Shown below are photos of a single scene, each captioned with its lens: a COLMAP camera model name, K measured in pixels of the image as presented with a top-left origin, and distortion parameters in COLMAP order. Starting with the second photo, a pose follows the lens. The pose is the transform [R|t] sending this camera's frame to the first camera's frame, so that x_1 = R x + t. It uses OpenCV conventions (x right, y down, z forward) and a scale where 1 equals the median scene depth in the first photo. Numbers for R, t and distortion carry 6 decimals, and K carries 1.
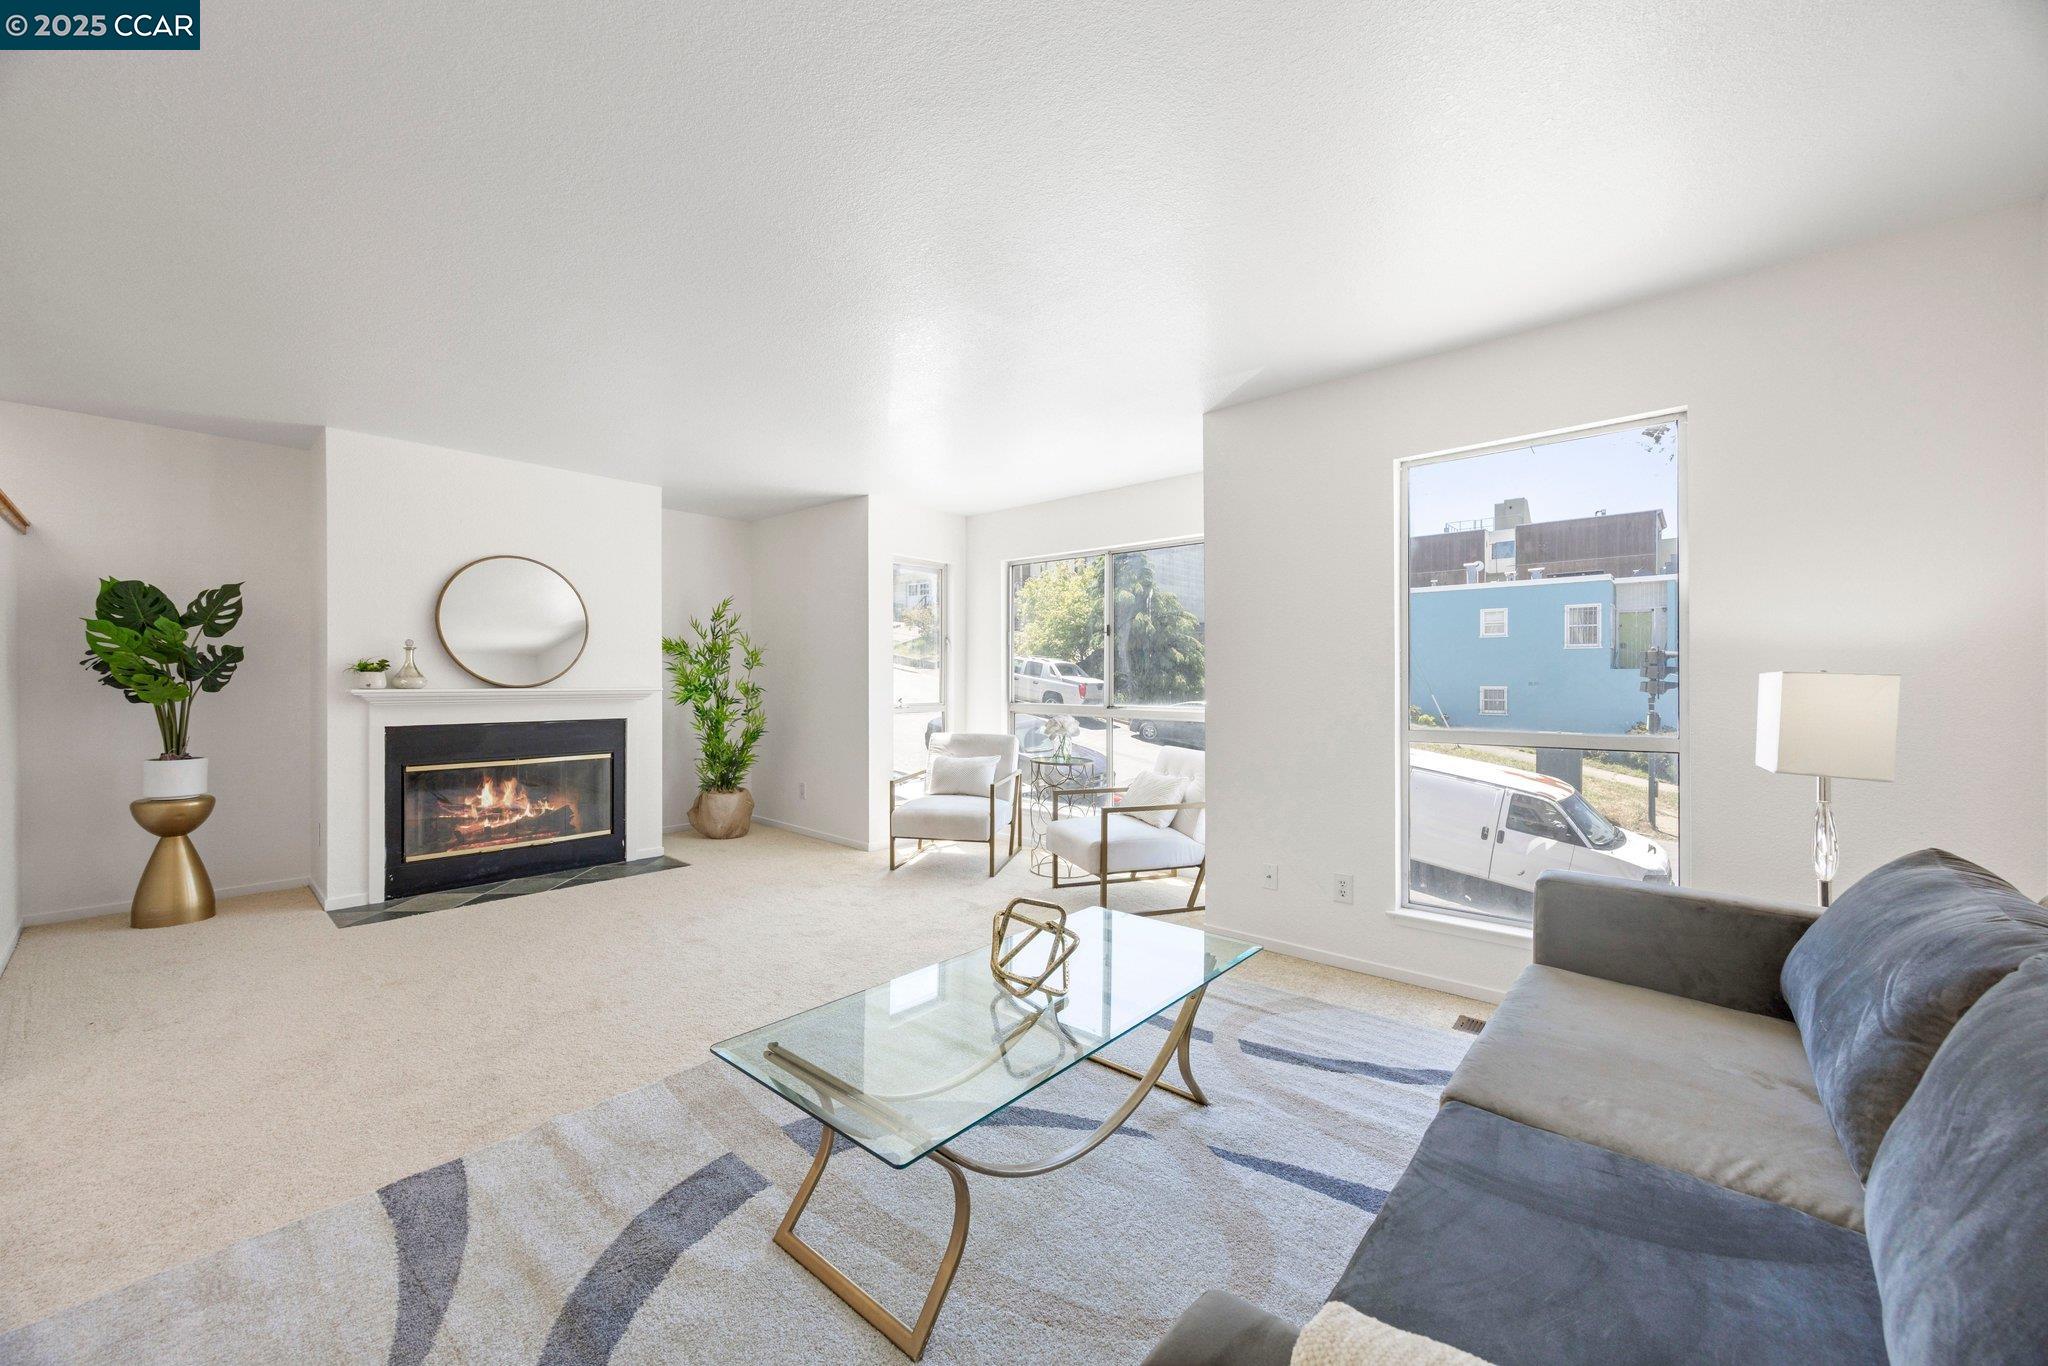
lens RADIAL K [[778.5, 0, 1024.5], [0, 778.5, 680.4], [0, 0, 1]] dist [-0.001071, -0.000471]
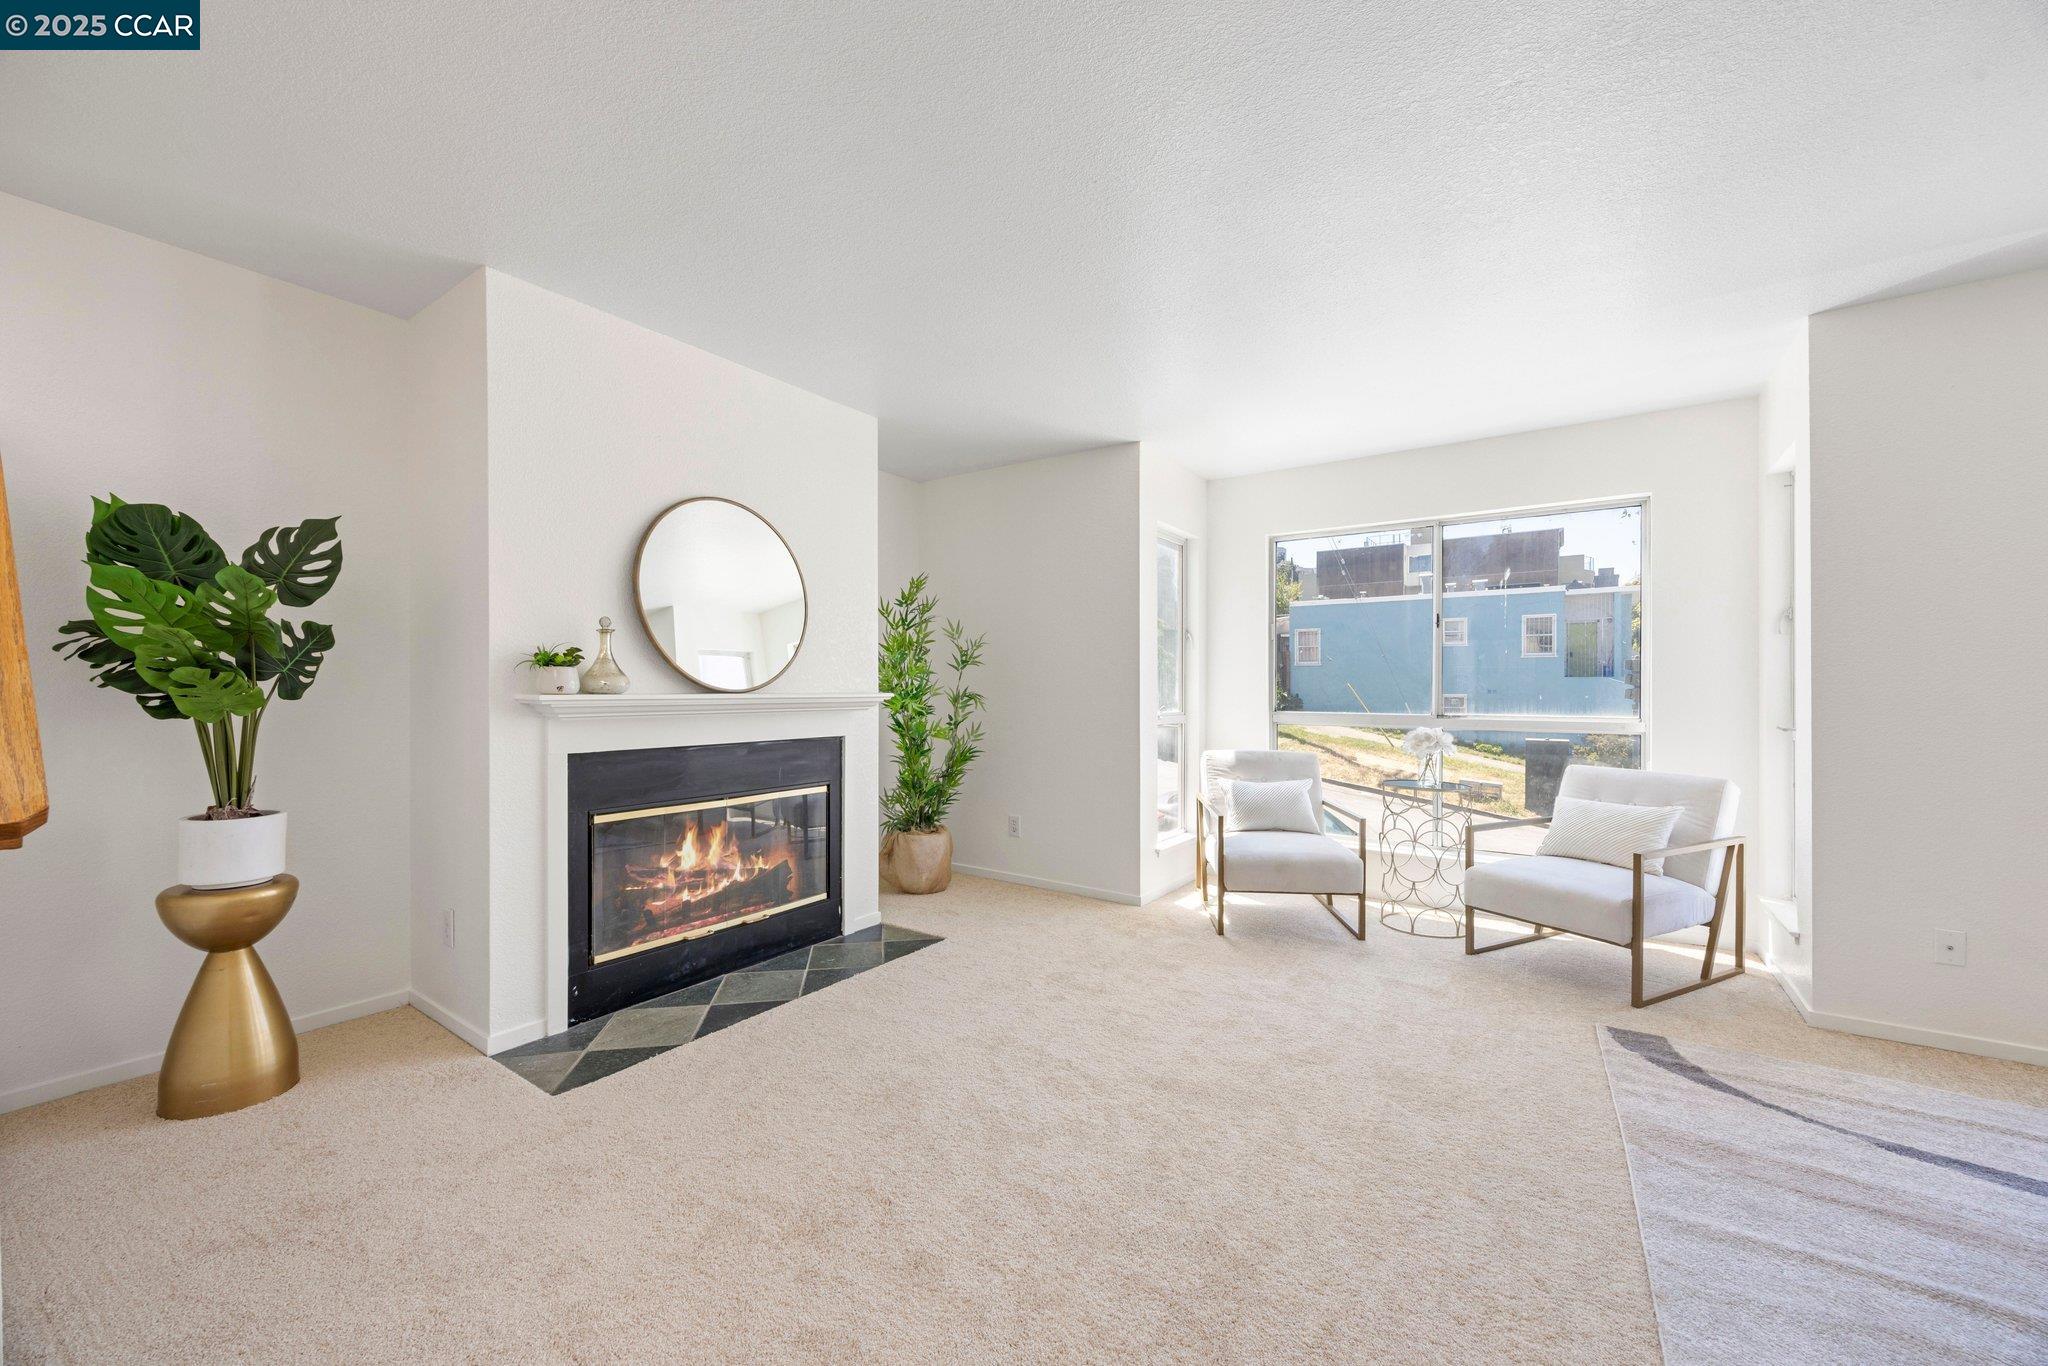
lens RADIAL K [[785.0, 0, 1028.5], [0, 785.0, 692.8], [0, 0, 1]] dist [-0.001183, -0.000659]
pose [[0.992482, -0.002558, 0.122367, -0.525705], [0.002191, 0.999993, 0.003137, 0.008392], [-0.122374, -0.002846, 0.992480, 0.319131]]
